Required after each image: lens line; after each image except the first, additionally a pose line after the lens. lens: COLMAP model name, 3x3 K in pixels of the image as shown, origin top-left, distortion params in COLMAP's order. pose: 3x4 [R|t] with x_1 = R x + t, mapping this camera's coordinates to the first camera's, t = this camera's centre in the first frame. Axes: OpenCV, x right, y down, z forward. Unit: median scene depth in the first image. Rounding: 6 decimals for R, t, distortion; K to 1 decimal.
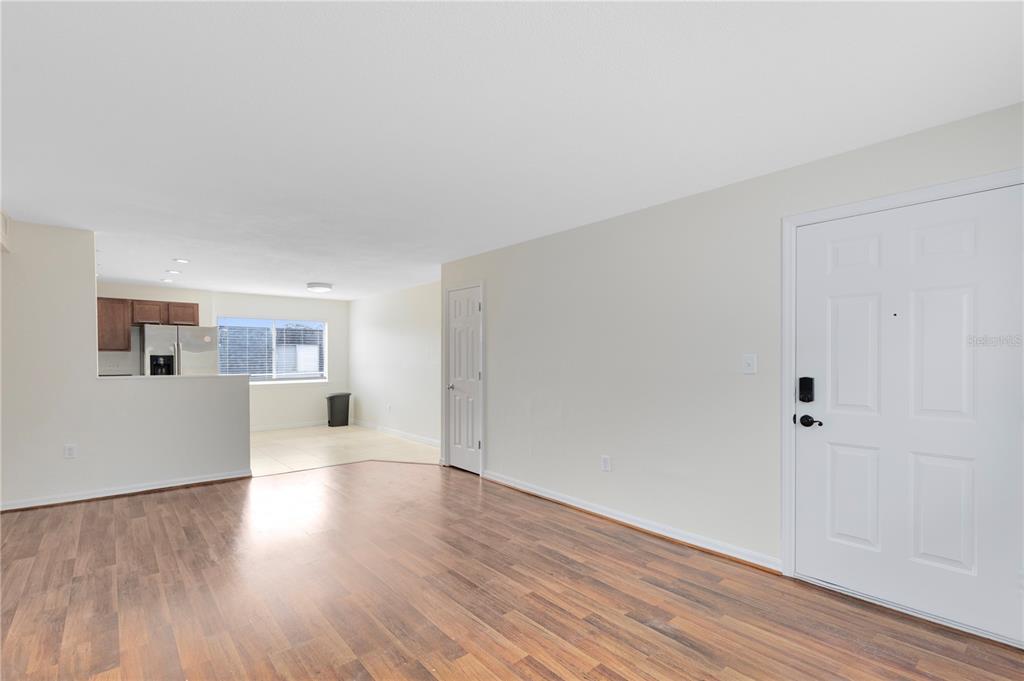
lens RADIAL K [[475.9, 0, 509.7], [0, 475.9, 361.7], [0, 0, 1]] dist [0.000621, -0.000016]
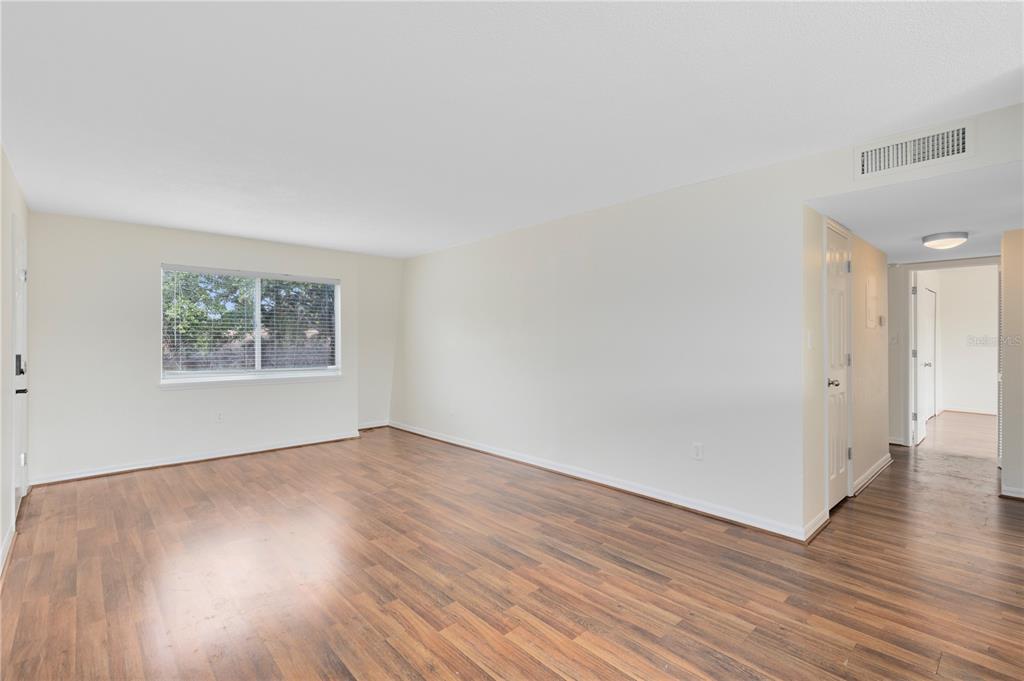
lens RADIAL K [[468.4, 0, 510.5], [0, 468.4, 331.3], [0, 0, 1]] dist [0.003658, -0.000051]
pose [[-0.999210, 0.000110, -0.039738, -0.437758], [0.000067, 0.999999, 0.001090, -0.020982], [0.039738, 0.001087, -0.999210, 1.743641]]
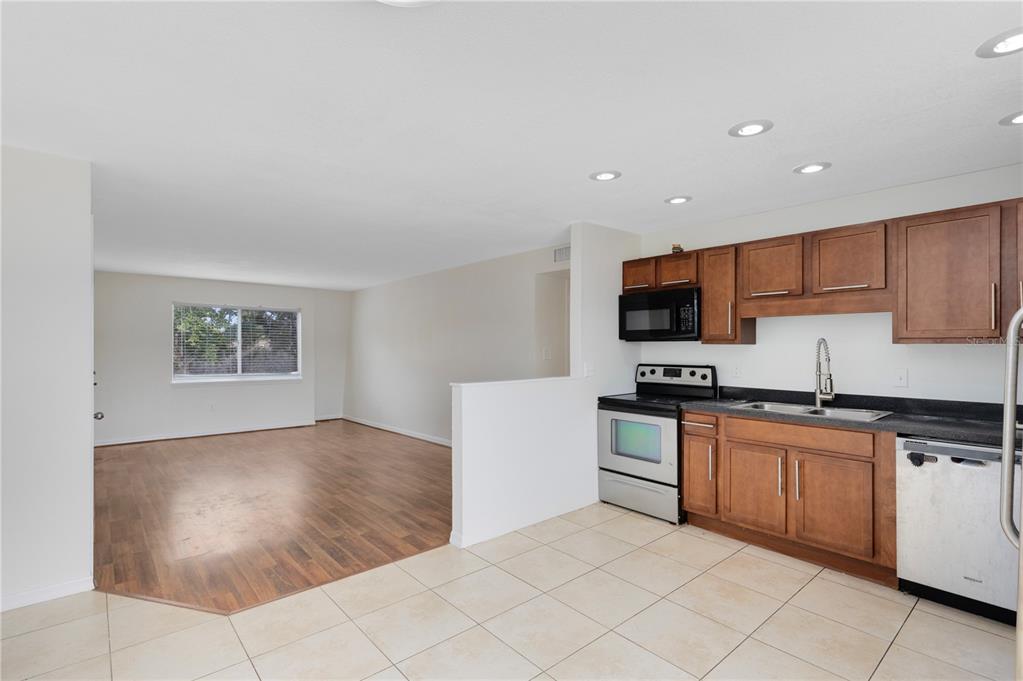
lens RADIAL K [[490.1, 0, 511.5], [0, 490.1, 340.5], [0, 0, 1]] dist [-0.000298, -0.000165]
pose [[-0.999980, 0.000662, -0.006274, -0.933350], [0.000669, 0.999999, -0.001146, -0.046471], [0.006273, -0.001151, -0.999980, 2.474696]]
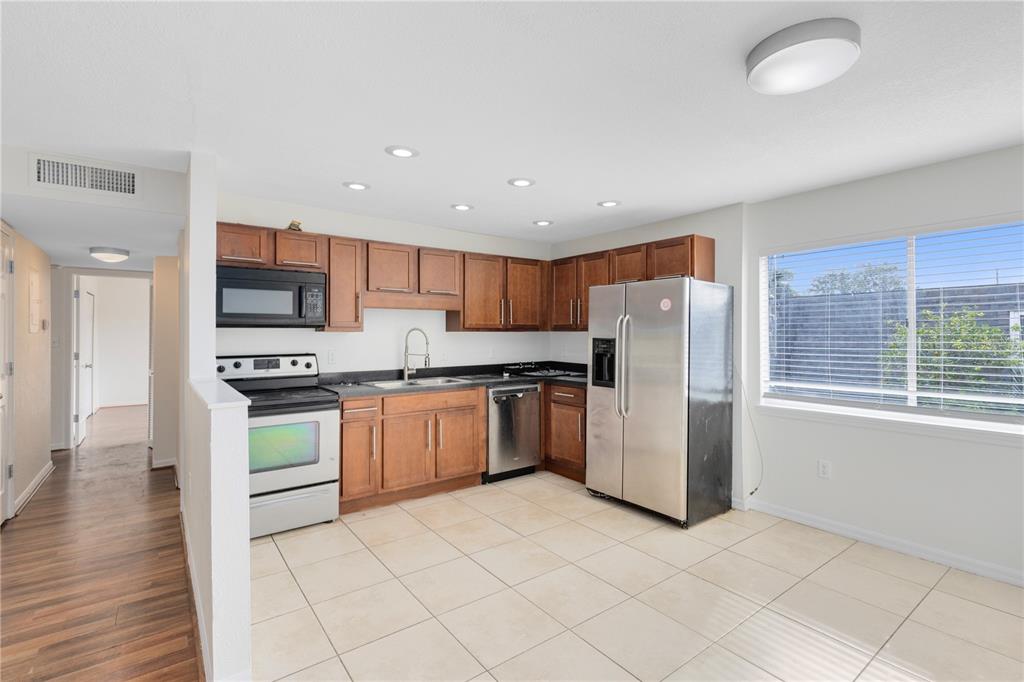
lens RADIAL K [[468.4, 0, 510.5], [0, 468.4, 331.8], [0, 0, 1]] dist [0.003658, -0.000051]
pose [[-0.062100, -0.001855, -0.998068, -0.329637], [-0.007525, 0.999971, -0.001390, -0.039769], [0.998042, 0.007424, -0.062112, 1.810205]]
